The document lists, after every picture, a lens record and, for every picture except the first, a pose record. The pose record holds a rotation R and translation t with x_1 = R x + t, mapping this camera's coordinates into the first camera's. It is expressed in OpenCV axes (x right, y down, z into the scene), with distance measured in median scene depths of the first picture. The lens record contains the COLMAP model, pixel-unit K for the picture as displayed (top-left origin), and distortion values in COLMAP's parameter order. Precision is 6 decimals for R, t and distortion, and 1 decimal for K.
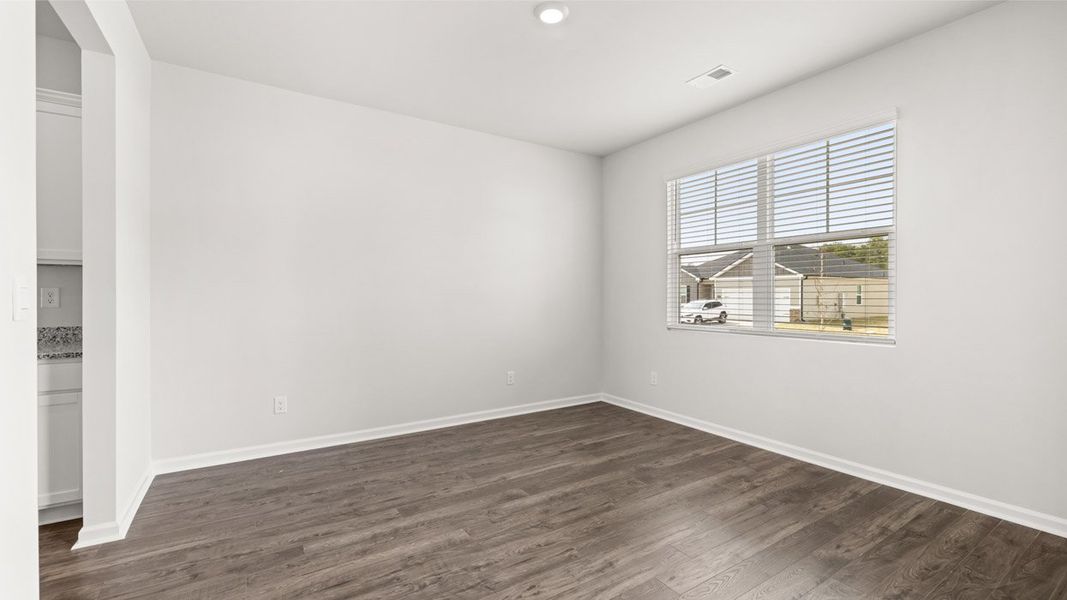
lens RADIAL K [[449.6, 0, 531.2], [0, 449.6, 300.3], [0, 0, 1]] dist [0.000913, -0.000158]
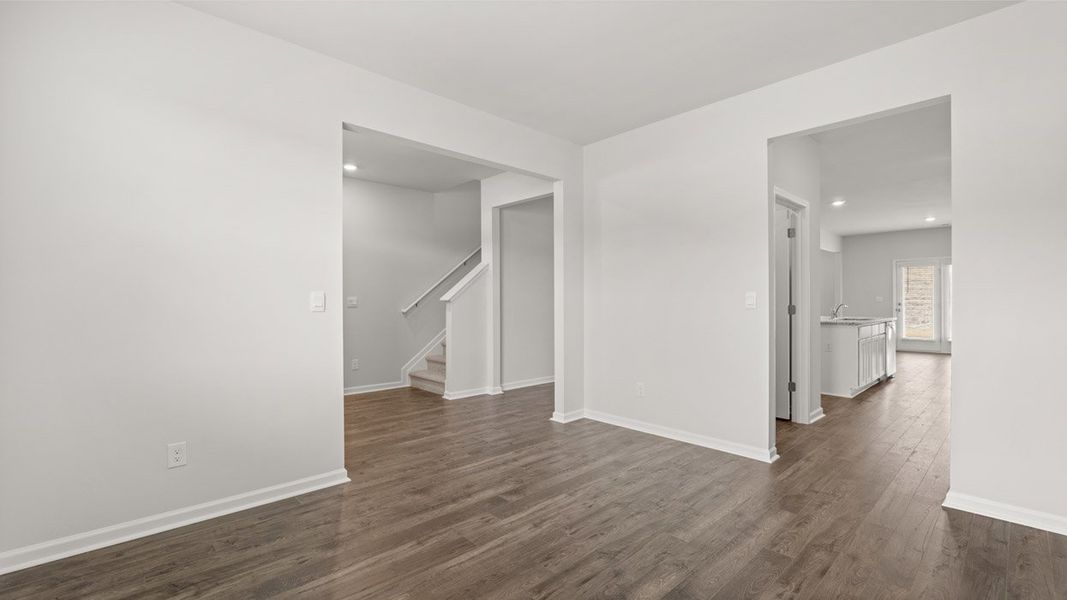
lens RADIAL K [[449.6, 0, 531.2], [0, 449.6, 300.3], [0, 0, 1]] dist [0.000913, -0.000158]
pose [[-0.984056, 0.001631, -0.177853, 0.261898], [0.000304, 0.999972, 0.007490, -0.012152], [0.177860, 0.007317, -0.984029, 1.422206]]
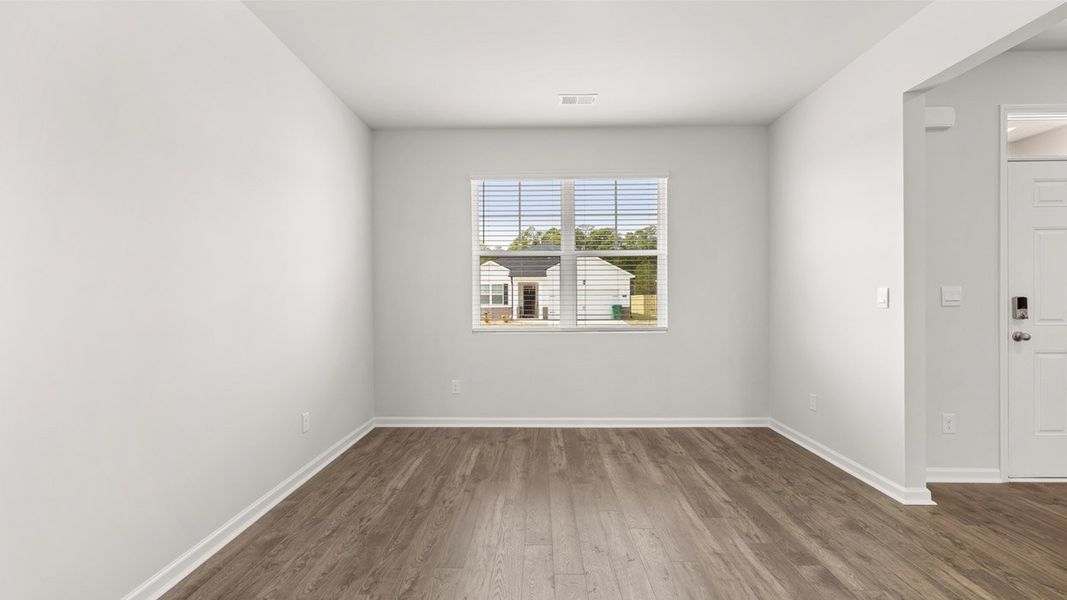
lens RADIAL K [[449.6, 0, 531.2], [0, 449.6, 300.3], [0, 0, 1]] dist [0.000913, -0.000158]
pose [[0.551510, -0.008510, 0.834125, -0.613581], [0.013658, 0.999906, 0.001171, -0.007922], [-0.834056, 0.010746, 0.551575, 0.511119]]
